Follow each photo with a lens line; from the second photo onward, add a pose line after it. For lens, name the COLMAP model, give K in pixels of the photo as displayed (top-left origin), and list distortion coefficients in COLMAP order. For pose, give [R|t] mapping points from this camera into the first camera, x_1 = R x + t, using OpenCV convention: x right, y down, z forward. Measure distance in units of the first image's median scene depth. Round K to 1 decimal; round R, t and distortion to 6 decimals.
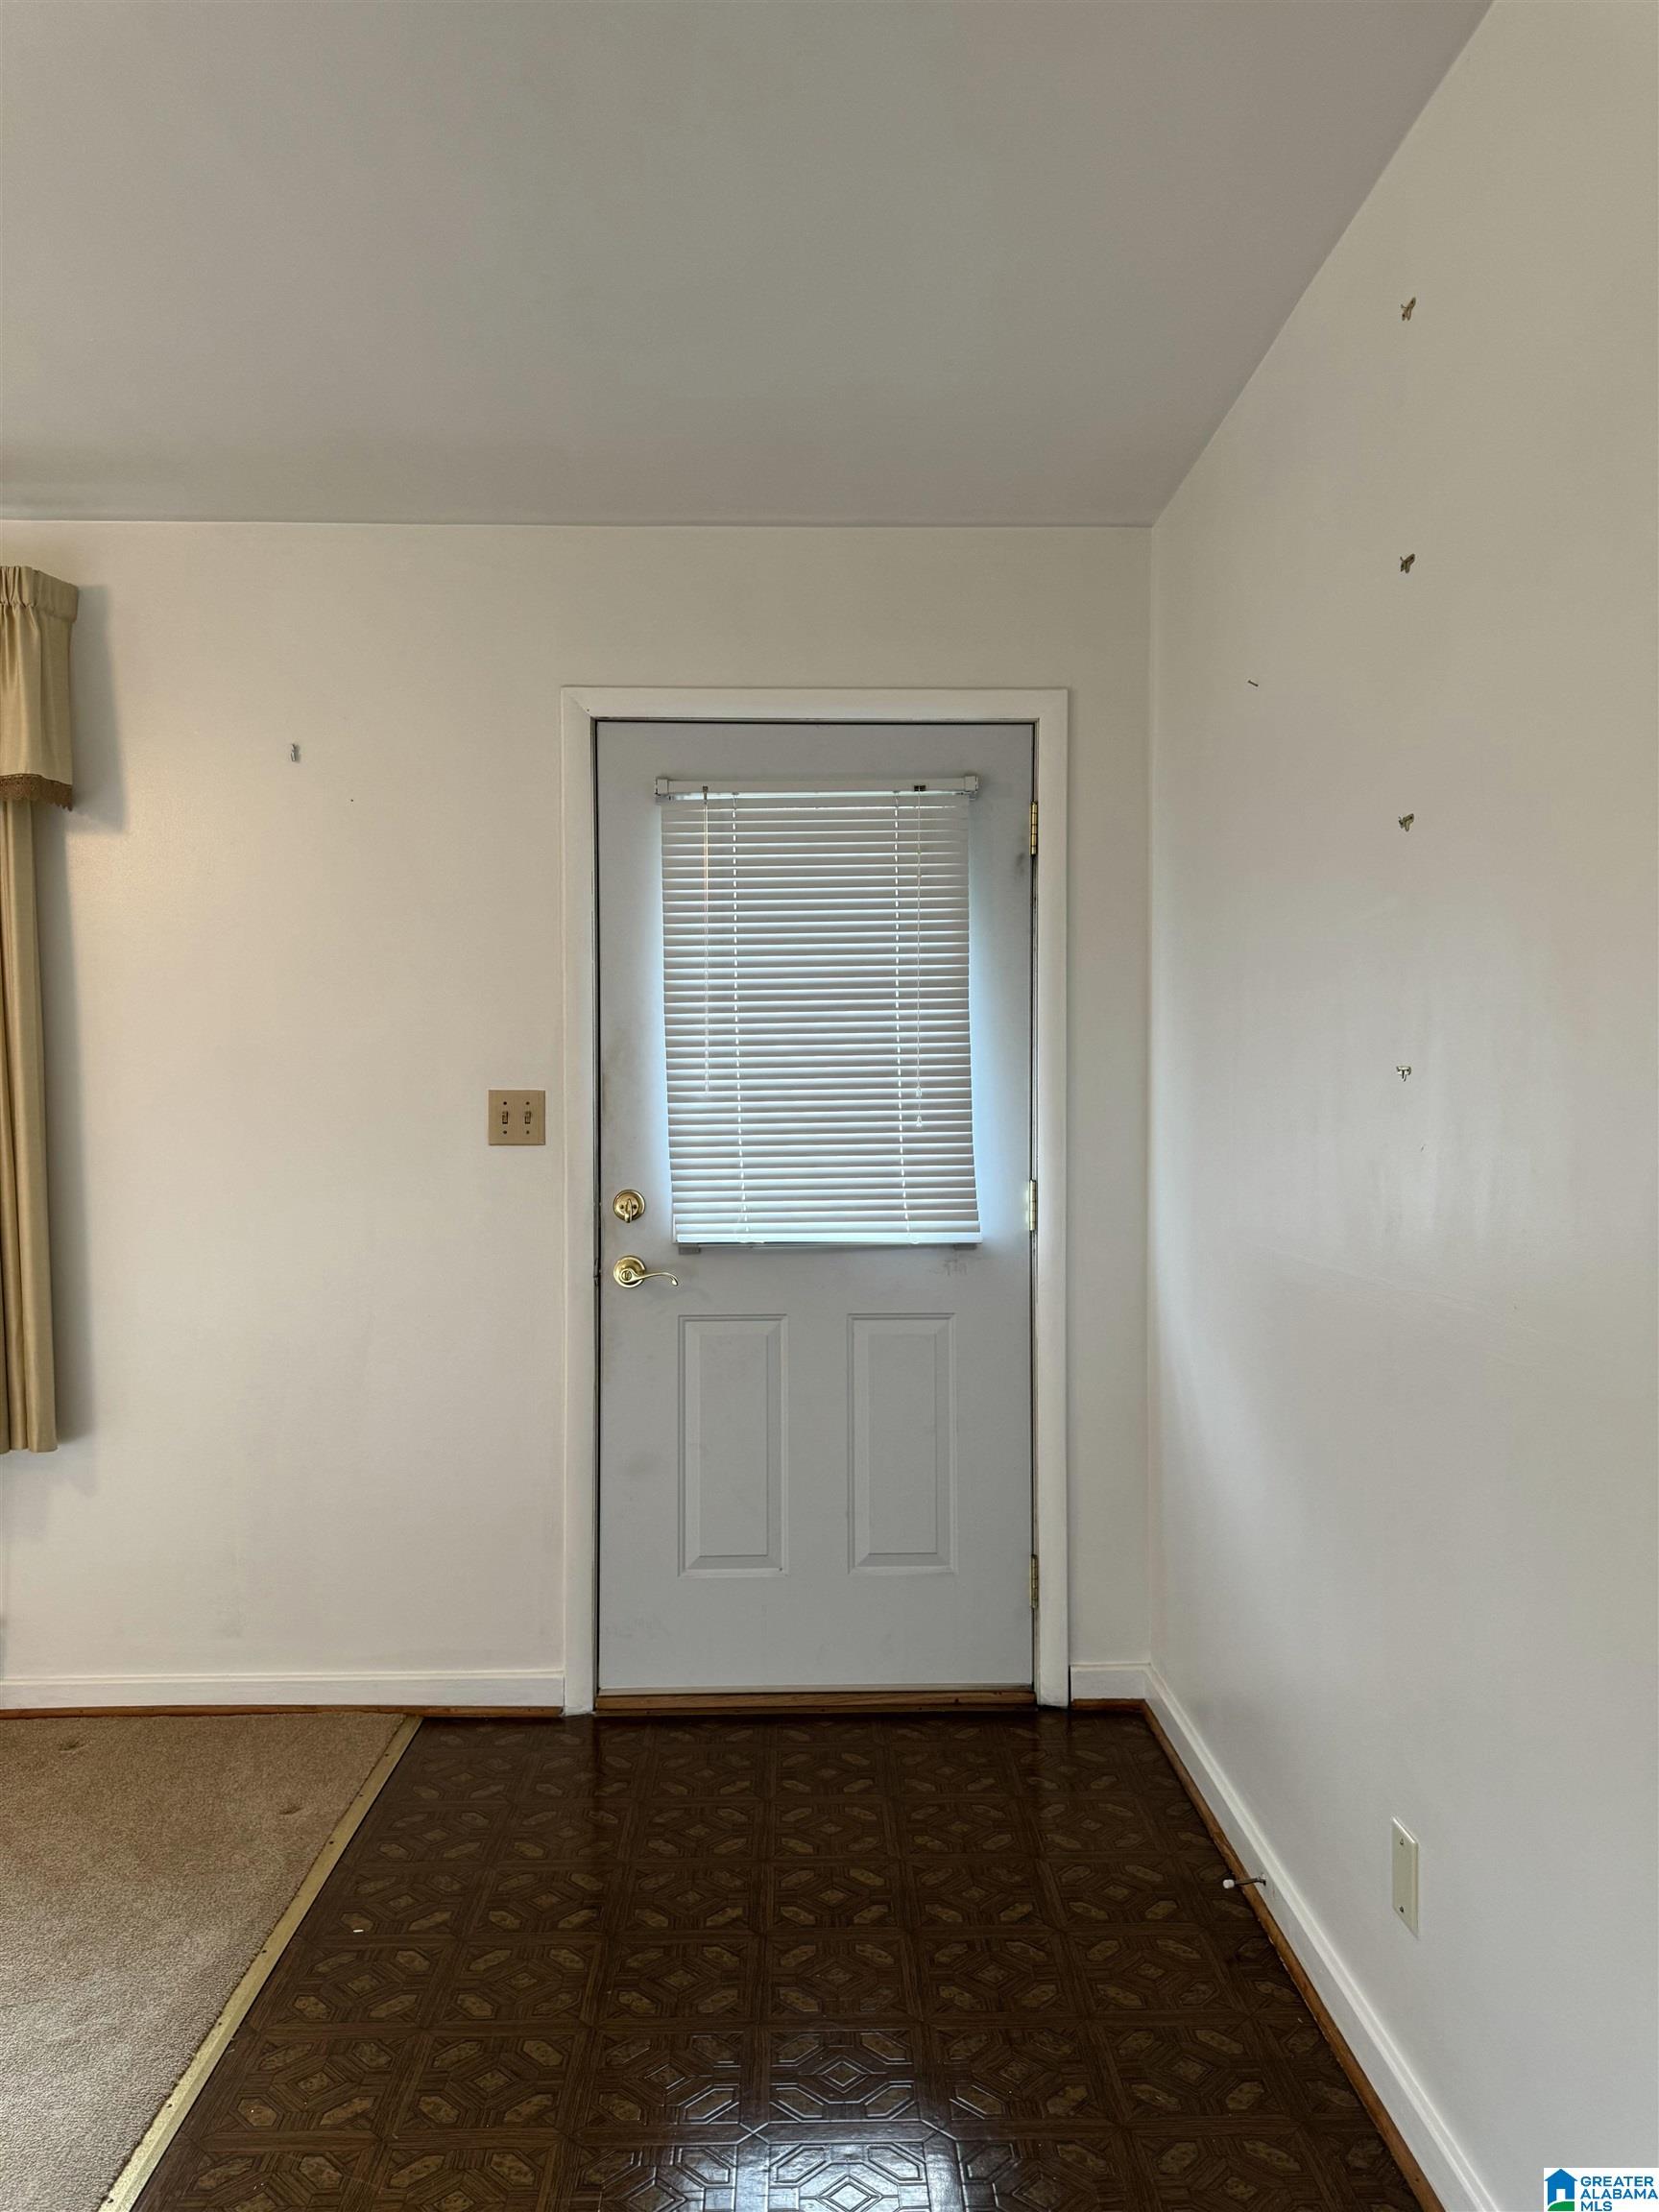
lens RADIAL K [[1567.3, 0, 829.5], [0, 1567.3, 1106.0], [0, 0, 1]] dist [0.062129, -0.061887]
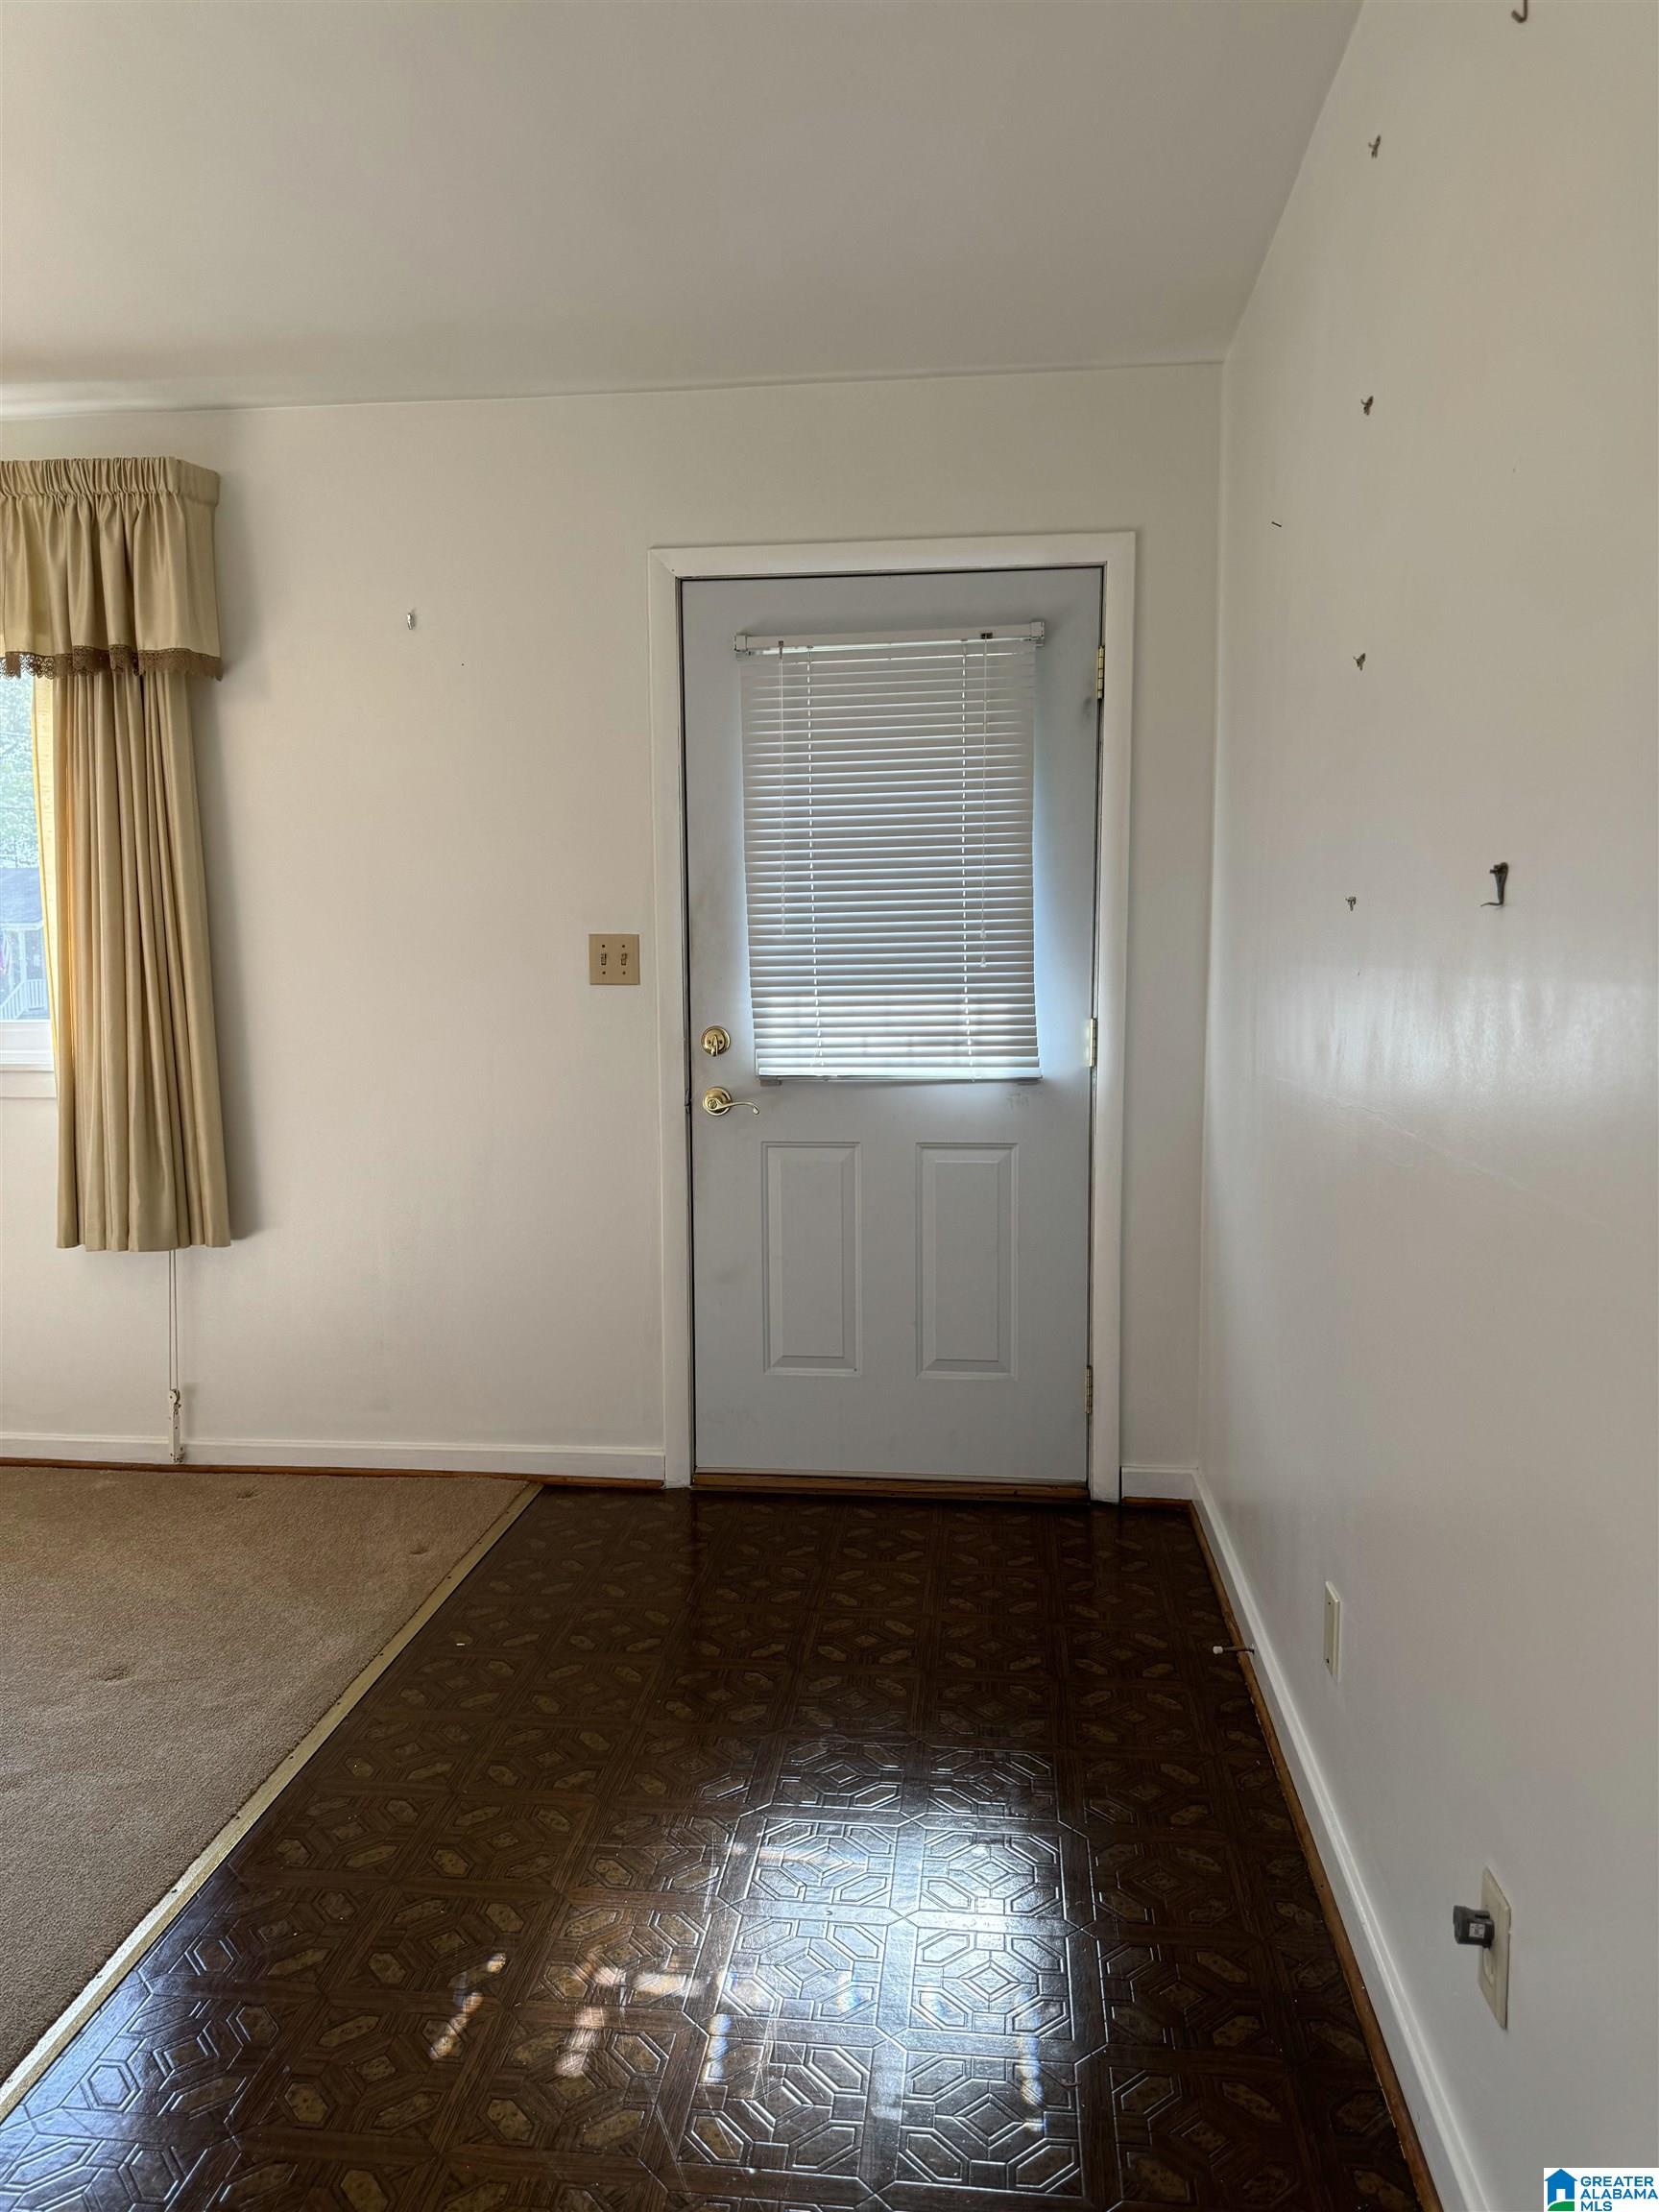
lens RADIAL K [[1551.8, 0, 814.9], [0, 1551.8, 1110.3], [0, 0, 1]] dist [0.208269, -0.405483]
pose [[0.990152, 0.008839, -0.139715, 0.095520], [0.004946, 0.995173, 0.098015, 0.005703], [0.139907, -0.097740, 0.985329, -0.068722]]
